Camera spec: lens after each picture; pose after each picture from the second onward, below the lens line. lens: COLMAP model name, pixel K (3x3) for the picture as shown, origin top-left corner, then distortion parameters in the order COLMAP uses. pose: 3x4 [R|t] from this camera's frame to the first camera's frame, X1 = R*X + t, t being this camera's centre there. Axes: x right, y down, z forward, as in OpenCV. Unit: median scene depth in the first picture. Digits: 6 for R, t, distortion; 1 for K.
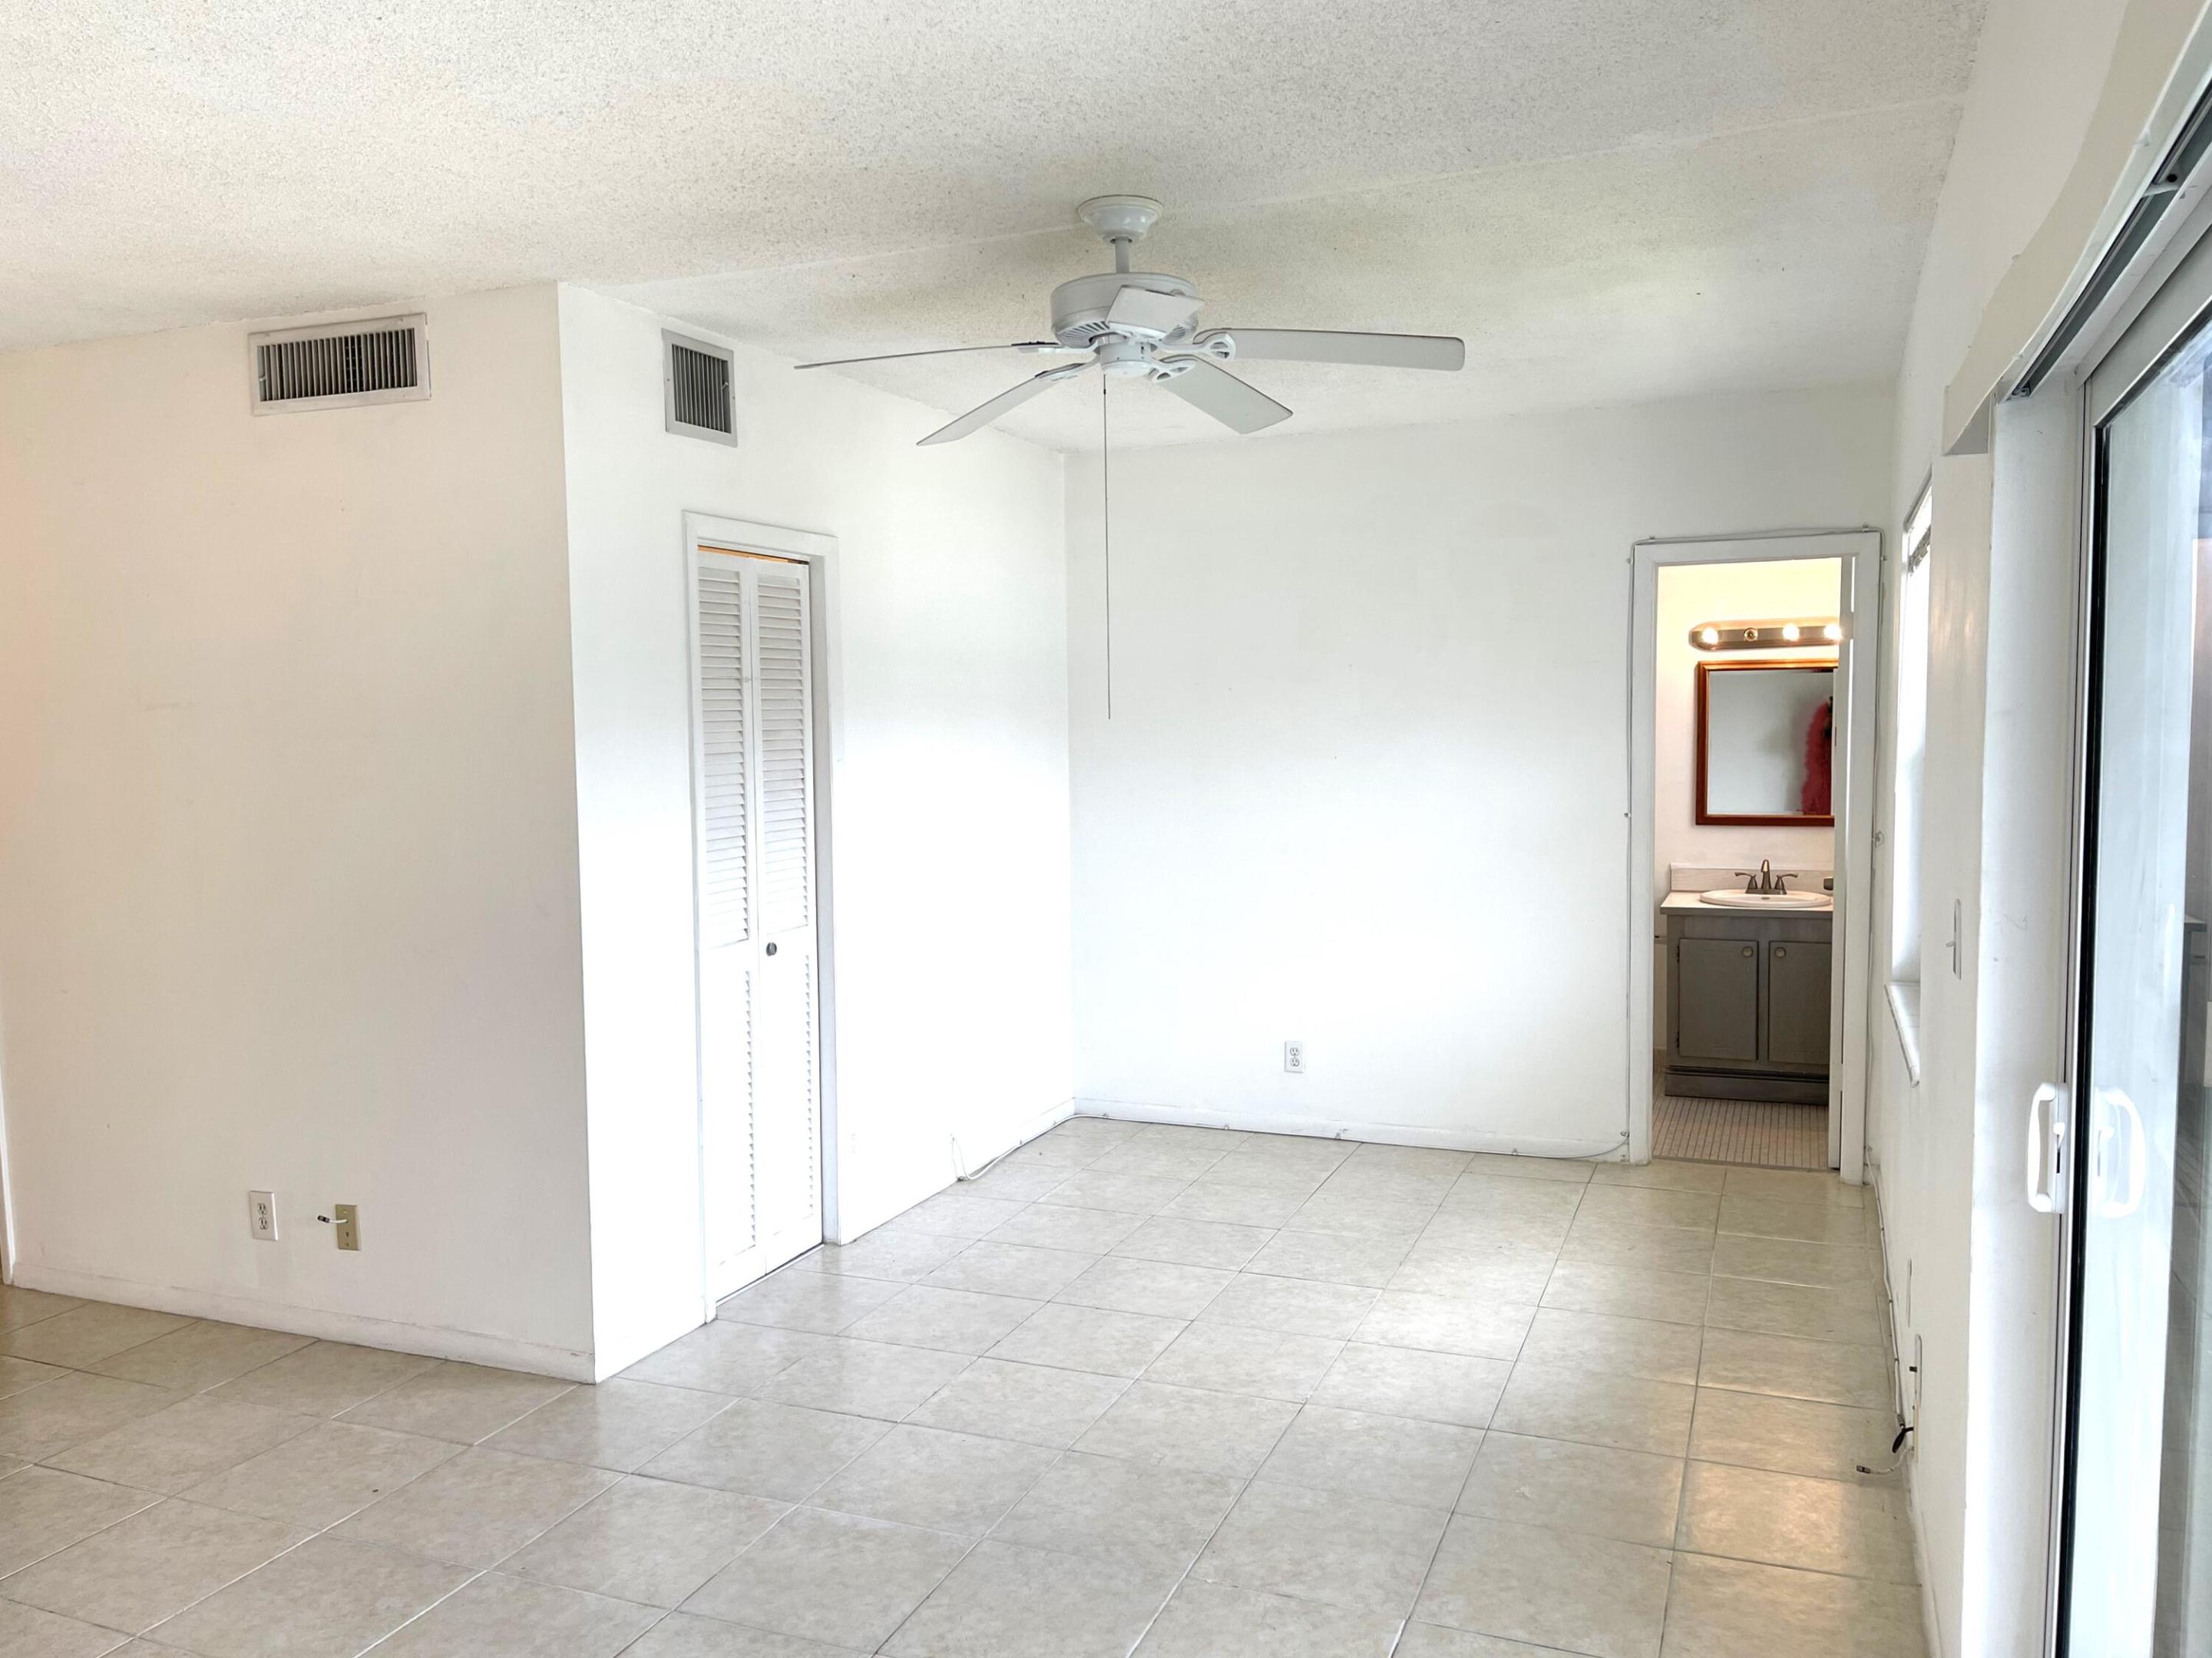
lens RADIAL K [[1760.8, 0, 1089.5], [0, 1760.8, 822.8], [0, 0, 1]] dist [0.072247, -0.079145]
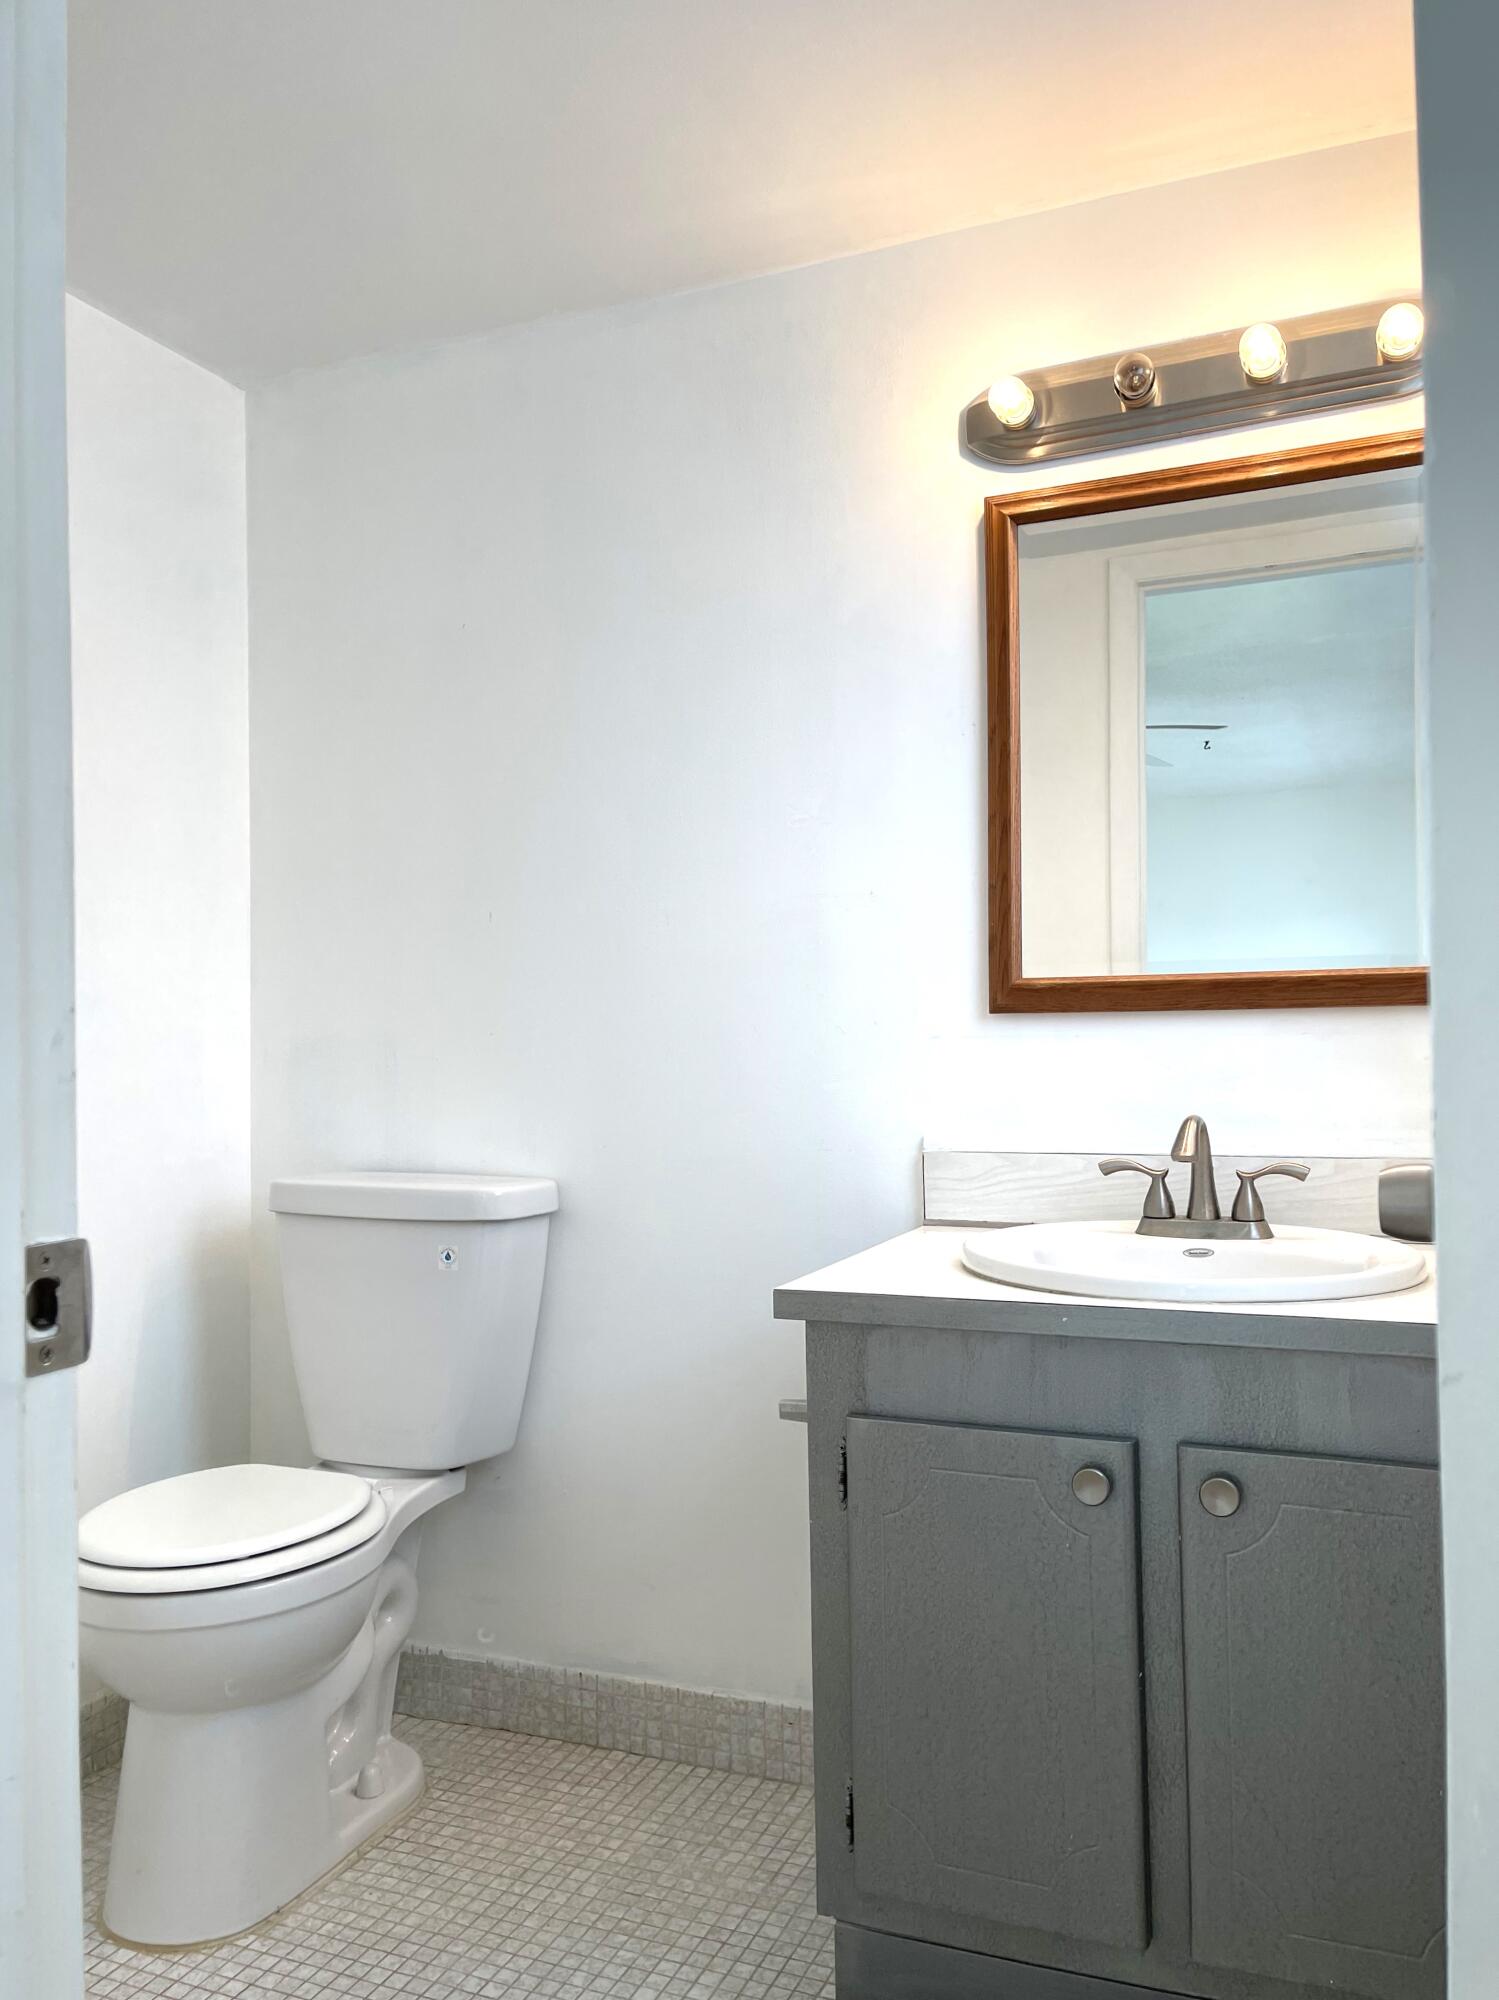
lens RADIAL K [[1592.3, 0, 754.1], [0, 1592.3, 1009.4], [0, 0, 1]] dist [0.072247, -0.079145]
pose [[0.999996, -0.000884, -0.002861, 0.309613], [0.000642, 0.996506, -0.083520, 0.024845], [0.002924, 0.083518, 0.996502, 0.739162]]
